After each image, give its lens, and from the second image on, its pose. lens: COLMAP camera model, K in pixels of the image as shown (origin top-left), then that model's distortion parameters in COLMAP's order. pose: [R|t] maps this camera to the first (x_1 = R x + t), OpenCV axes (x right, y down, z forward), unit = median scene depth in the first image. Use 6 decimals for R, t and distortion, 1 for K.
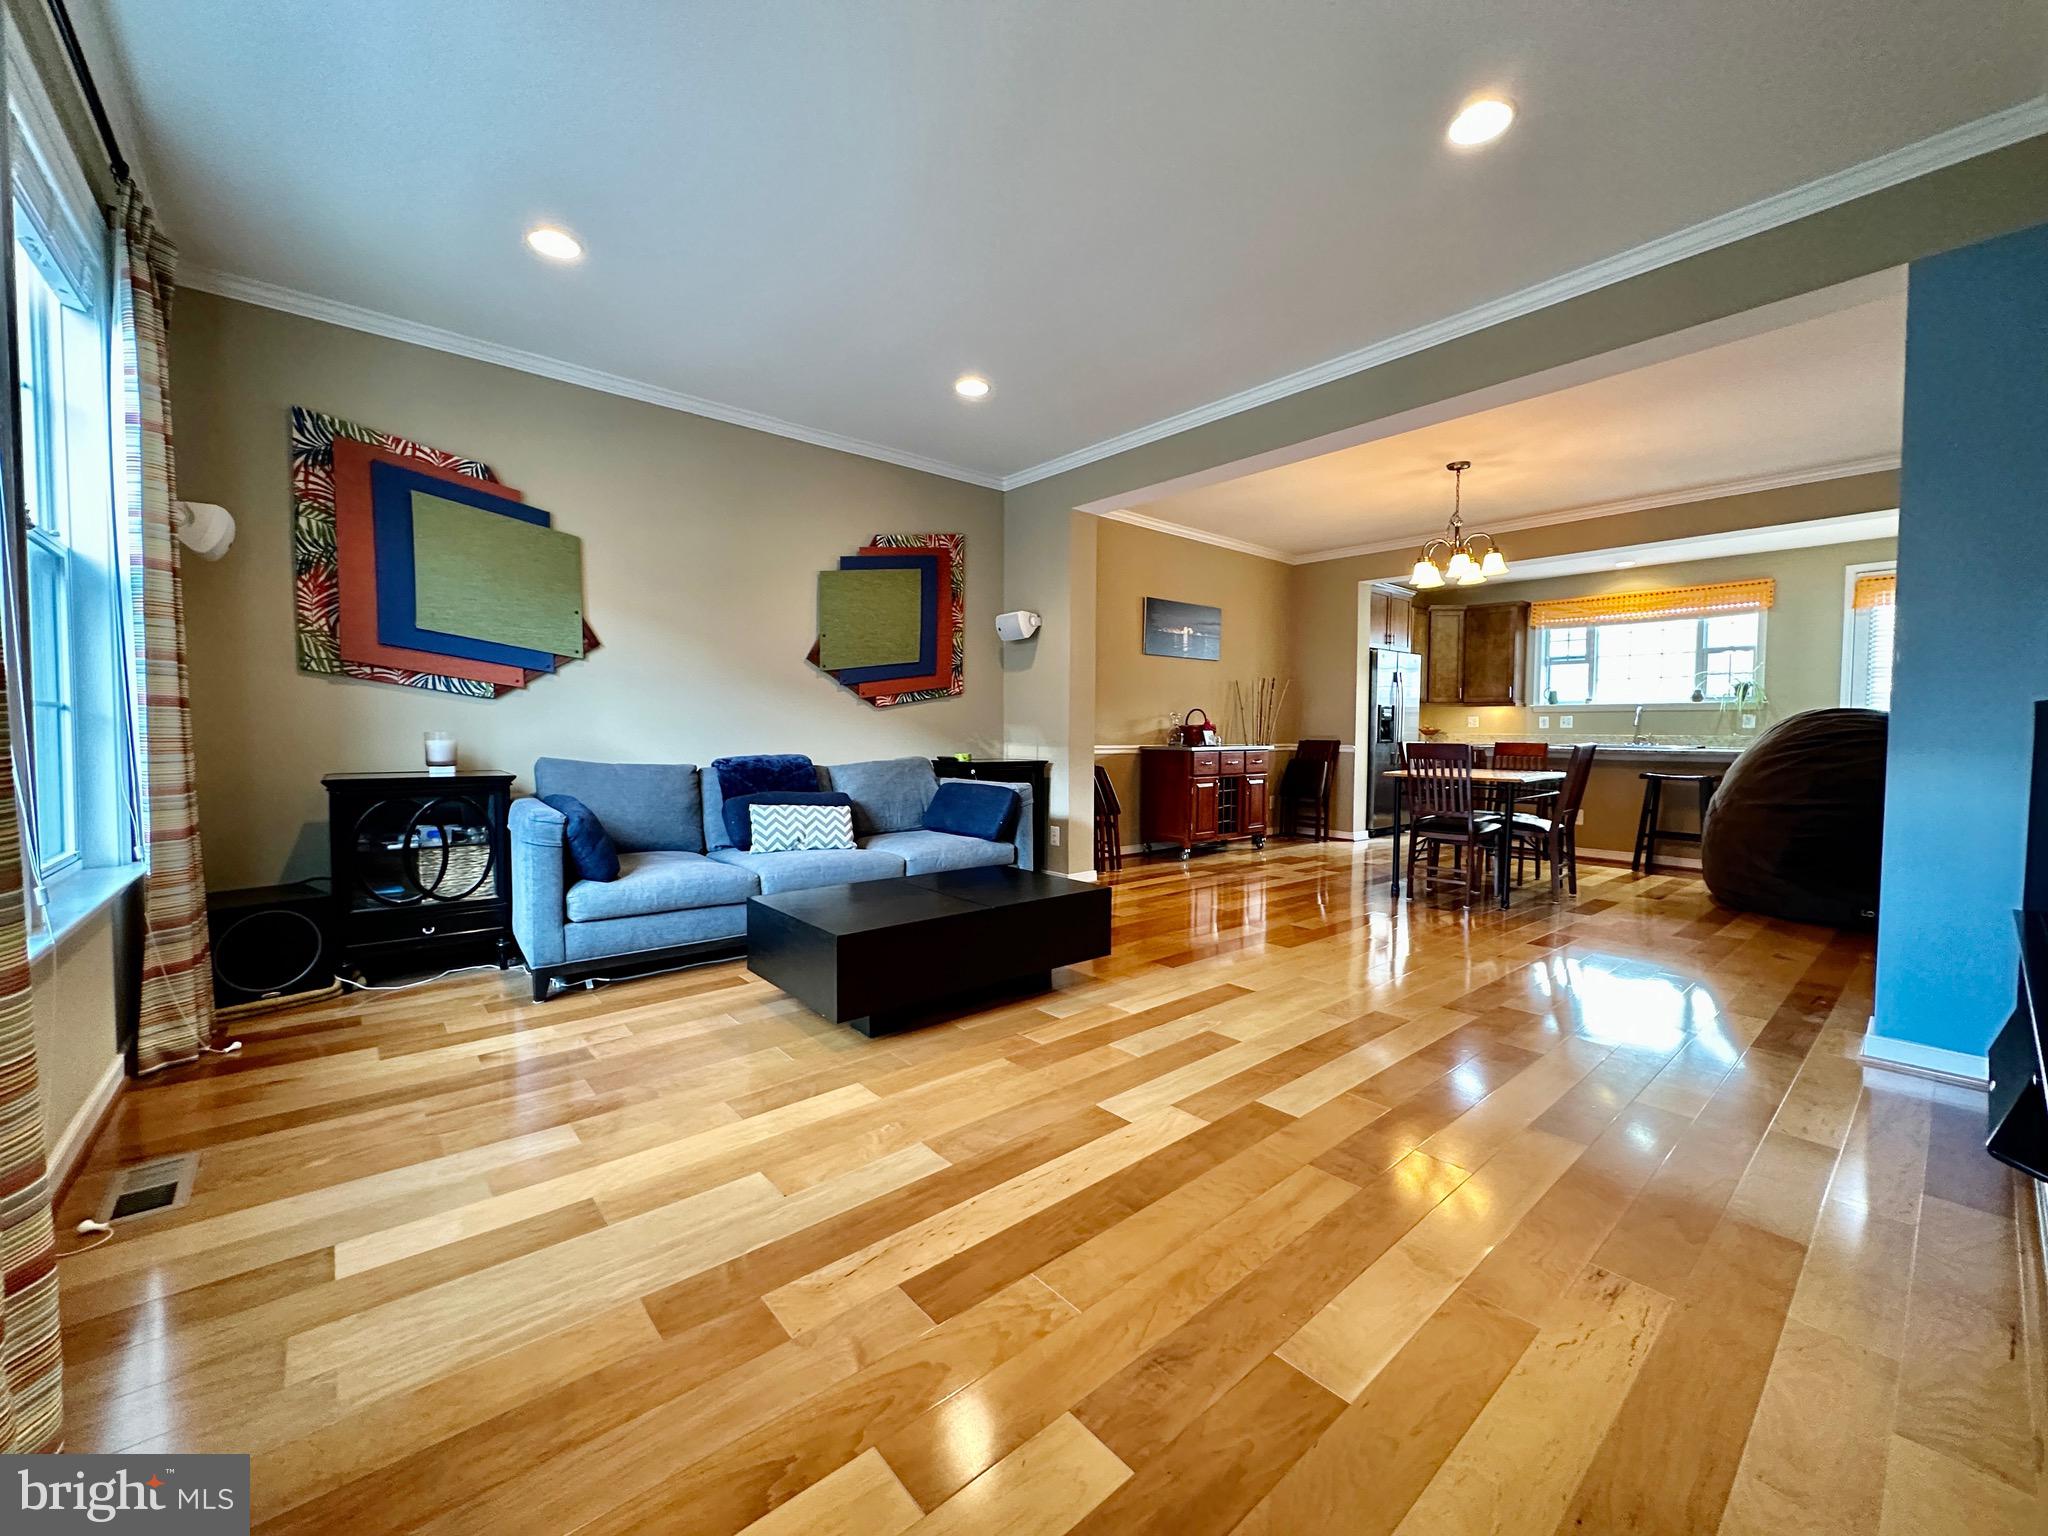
lens RADIAL K [[814.5, 0, 1022.0], [0, 814.5, 769.2], [0, 0, 1]] dist [-0.003571, 0.000391]
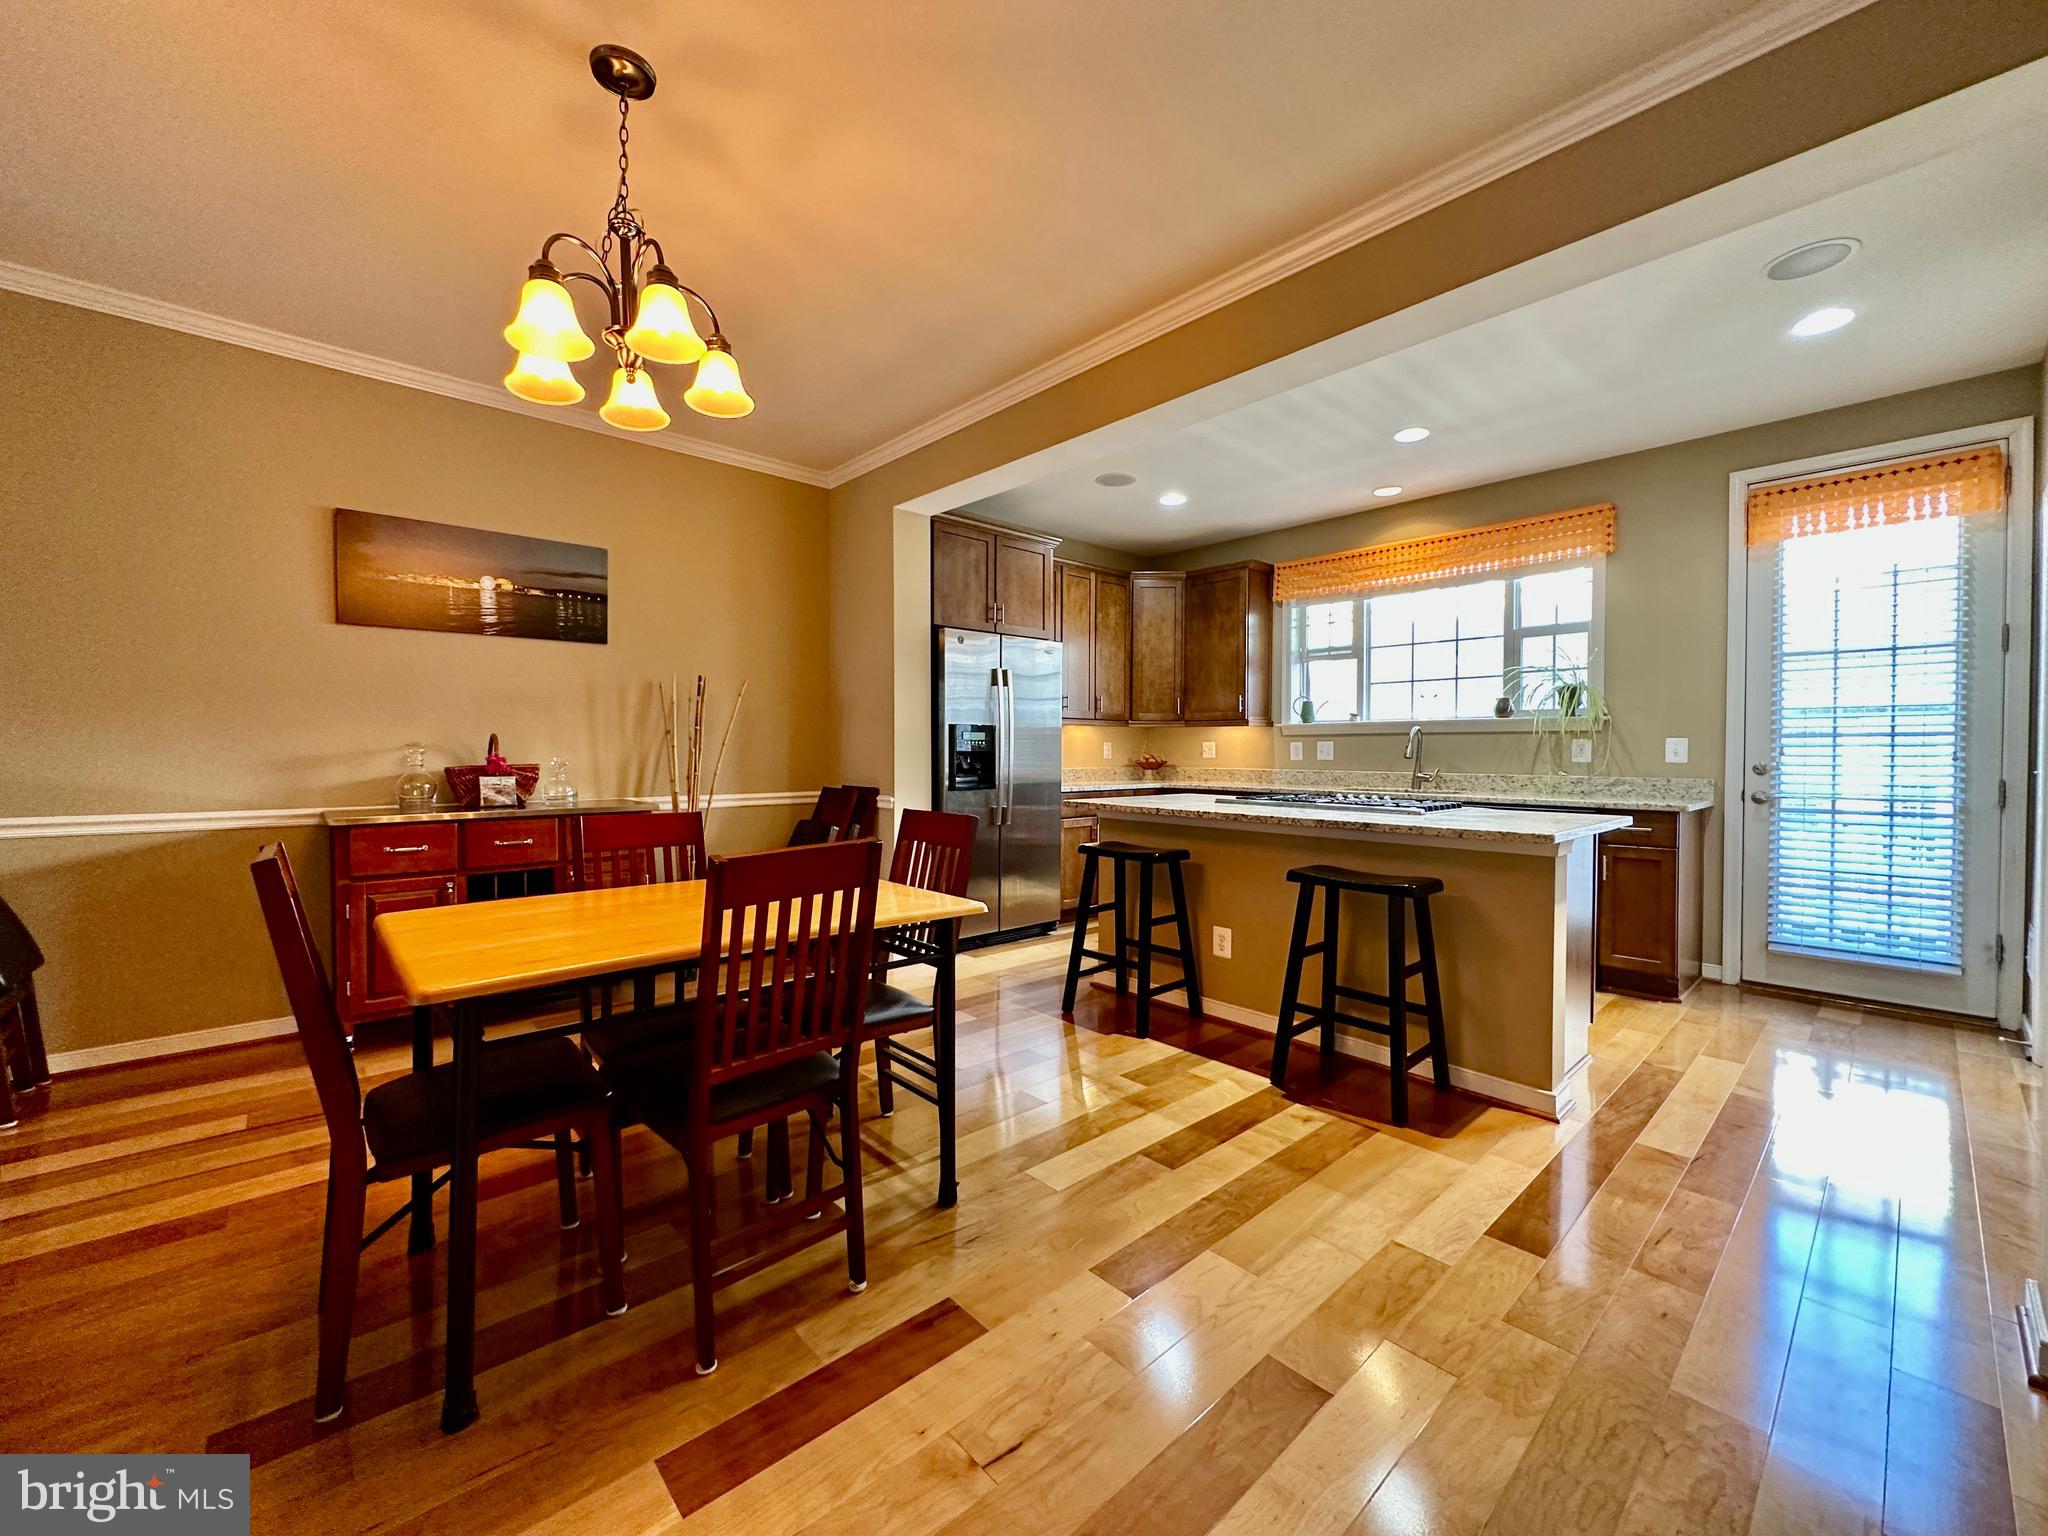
lens RADIAL K [[814.5, 0, 1030.2], [0, 814.5, 763.8], [0, 0, 1]] dist [-0.003571, 0.000391]
pose [[0.999470, -0.004674, 0.032224, 0.422323], [0.005751, 0.999425, -0.033420, -0.028206], [-0.032049, 0.033587, 0.998922, 0.378705]]
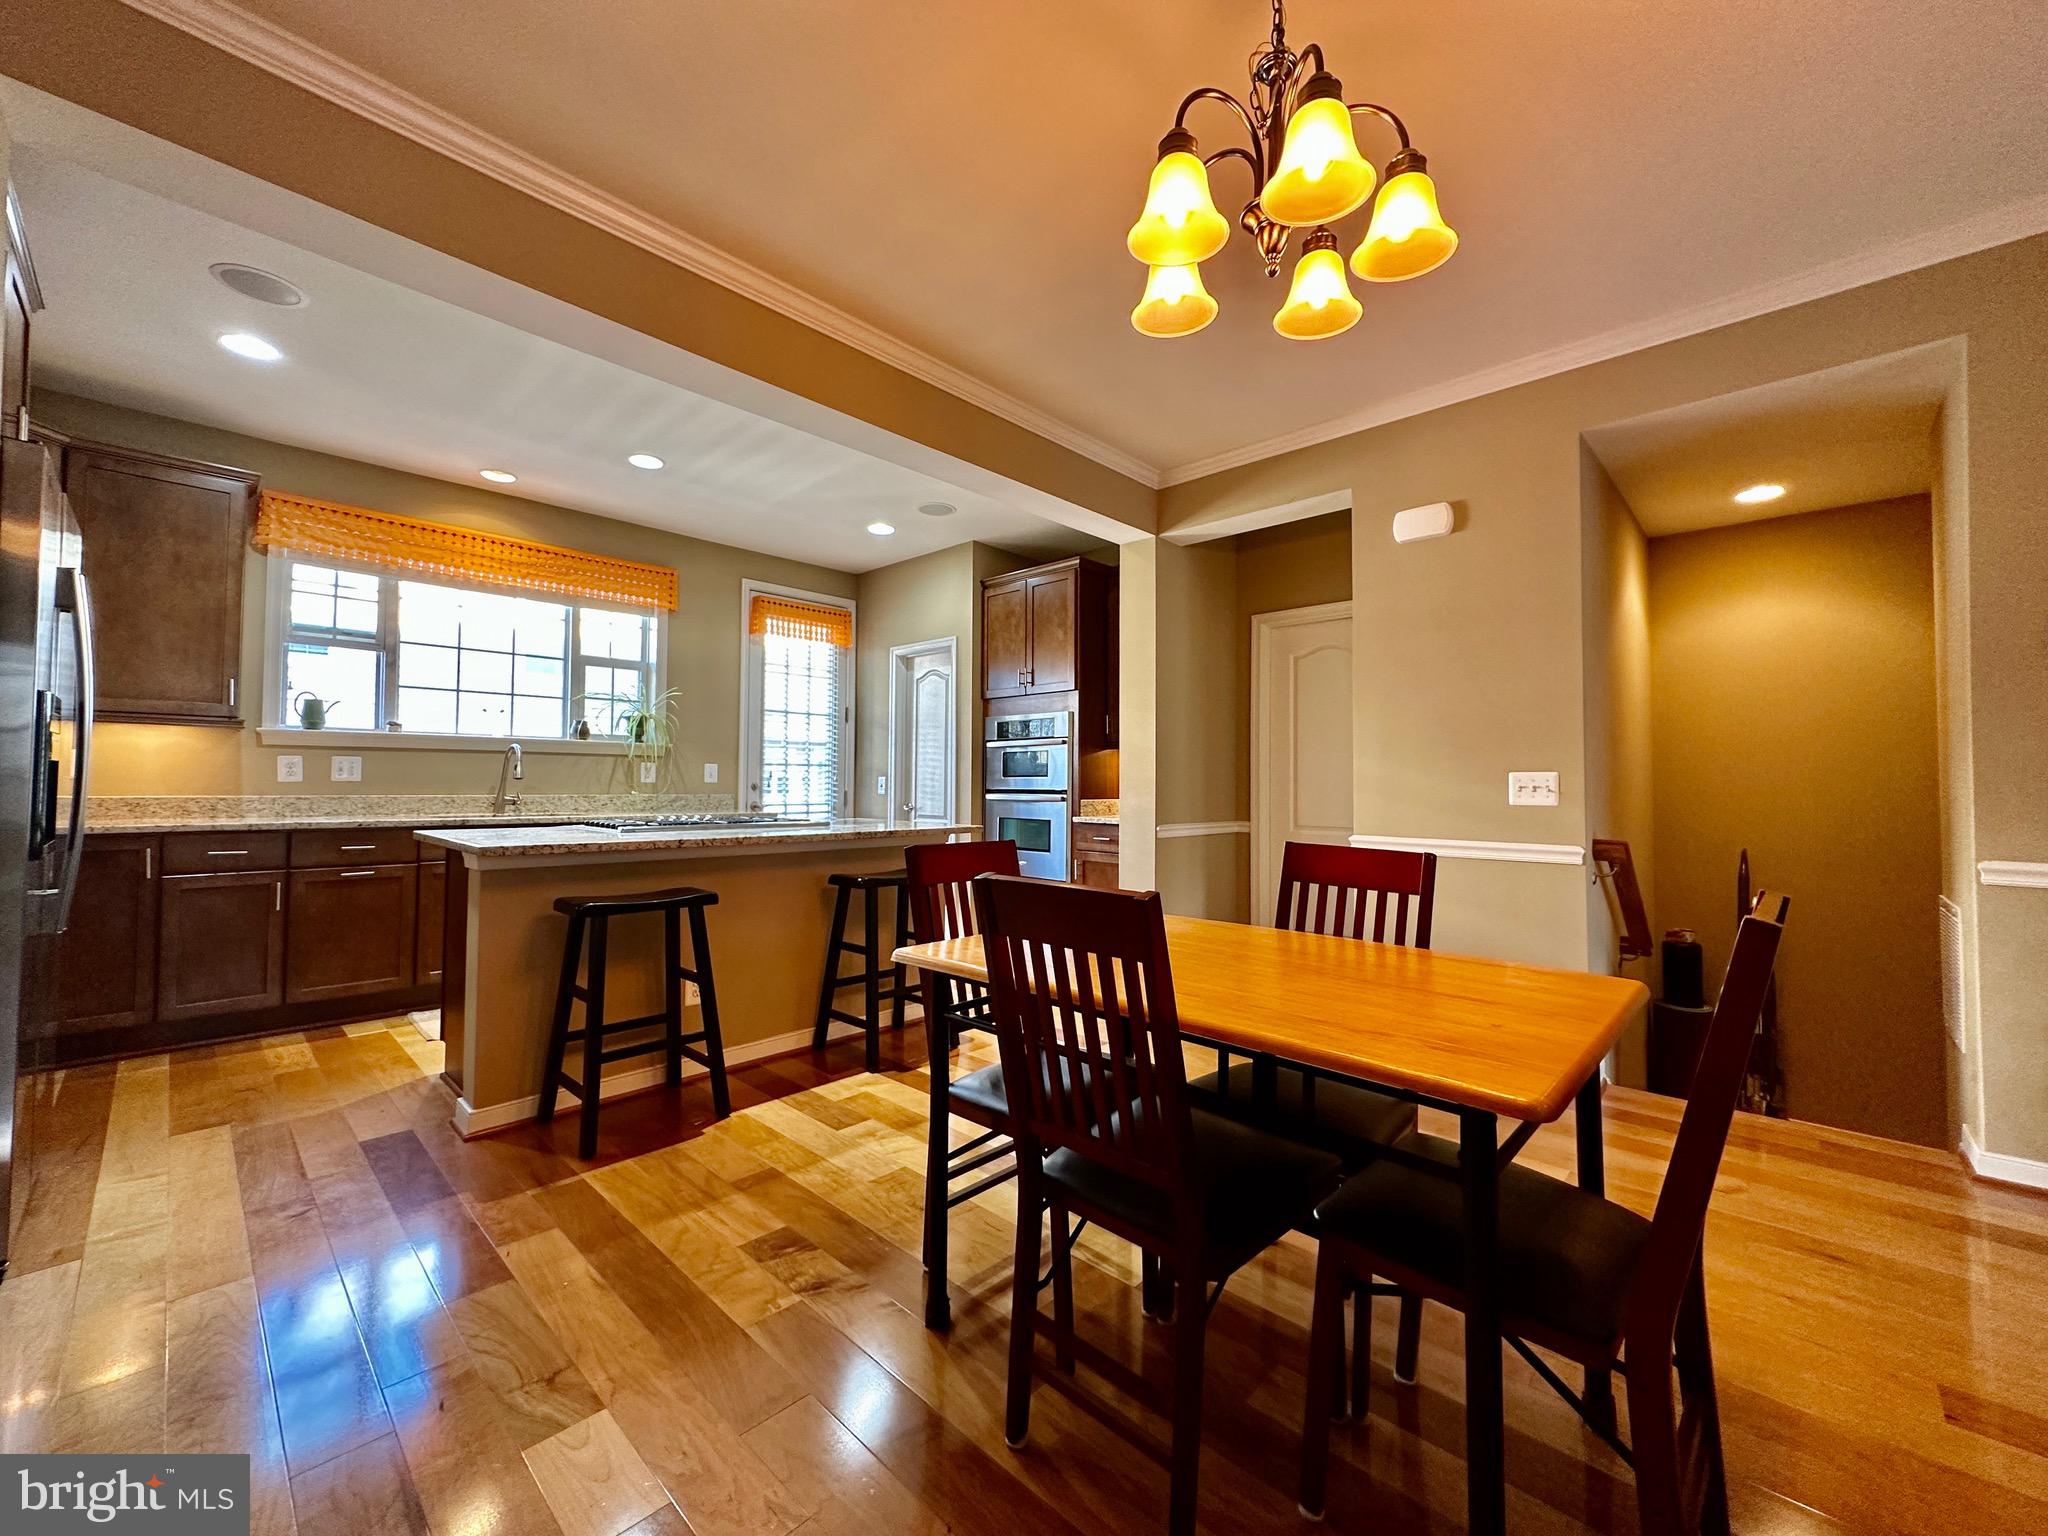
lens RADIAL K [[814.5, 0, 1020.1], [0, 814.5, 762.5], [0, 0, 1]] dist [-0.003571, 0.000391]
pose [[-0.101837, 0.016975, 0.994656, 0.167035], [0.040310, 0.999104, -0.012924, -0.040343], [-0.993984, 0.038779, -0.102430, 0.667370]]
